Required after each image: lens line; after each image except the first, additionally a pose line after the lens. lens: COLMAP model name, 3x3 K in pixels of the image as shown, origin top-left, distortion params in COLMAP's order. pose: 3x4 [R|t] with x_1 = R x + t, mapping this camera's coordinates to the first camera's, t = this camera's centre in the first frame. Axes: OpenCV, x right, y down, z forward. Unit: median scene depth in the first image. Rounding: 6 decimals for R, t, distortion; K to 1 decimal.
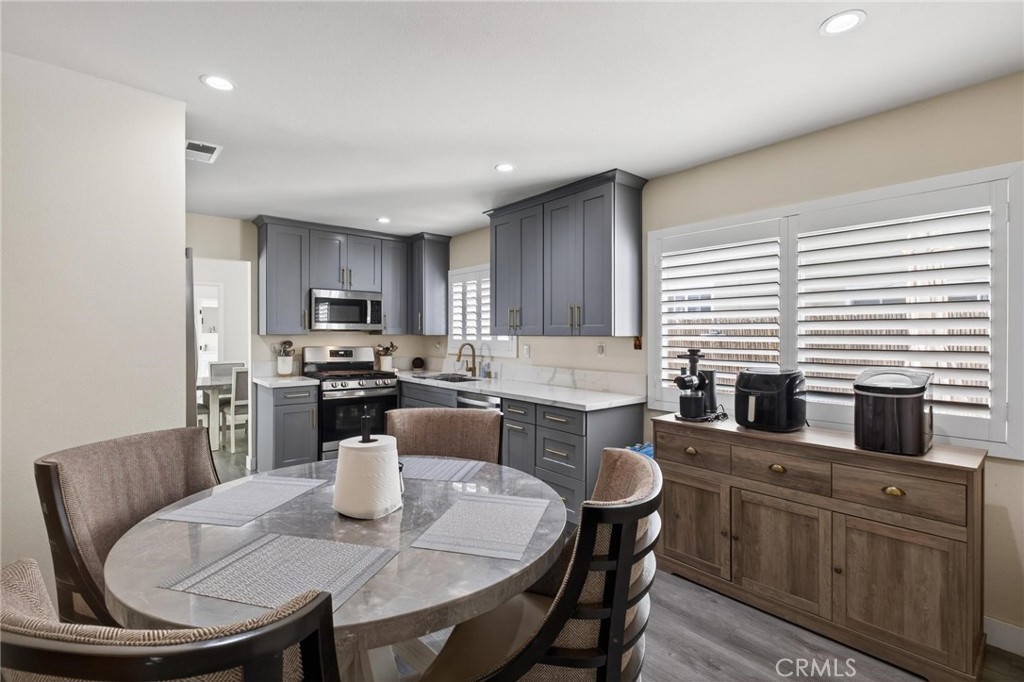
lens RADIAL K [[474.1, 0, 503.7], [0, 474.1, 337.5], [0, 0, 1]] dist [-0.002633, 0.000134]
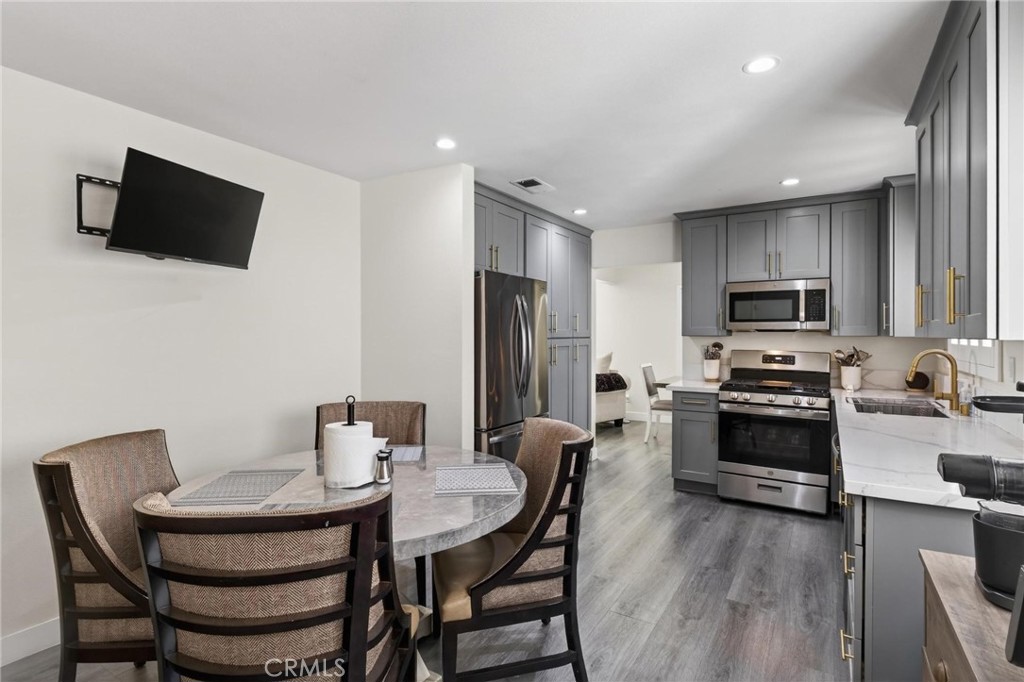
lens RADIAL K [[505.6, 0, 507.7], [0, 505.6, 336.4], [0, 0, 1]] dist [0.006015, -0.005539]
pose [[0.318906, 0.000996, -0.947786, 0.339402], [-0.005433, 0.999985, -0.000778, -0.002047], [0.947771, 0.005397, 0.318907, 0.311351]]
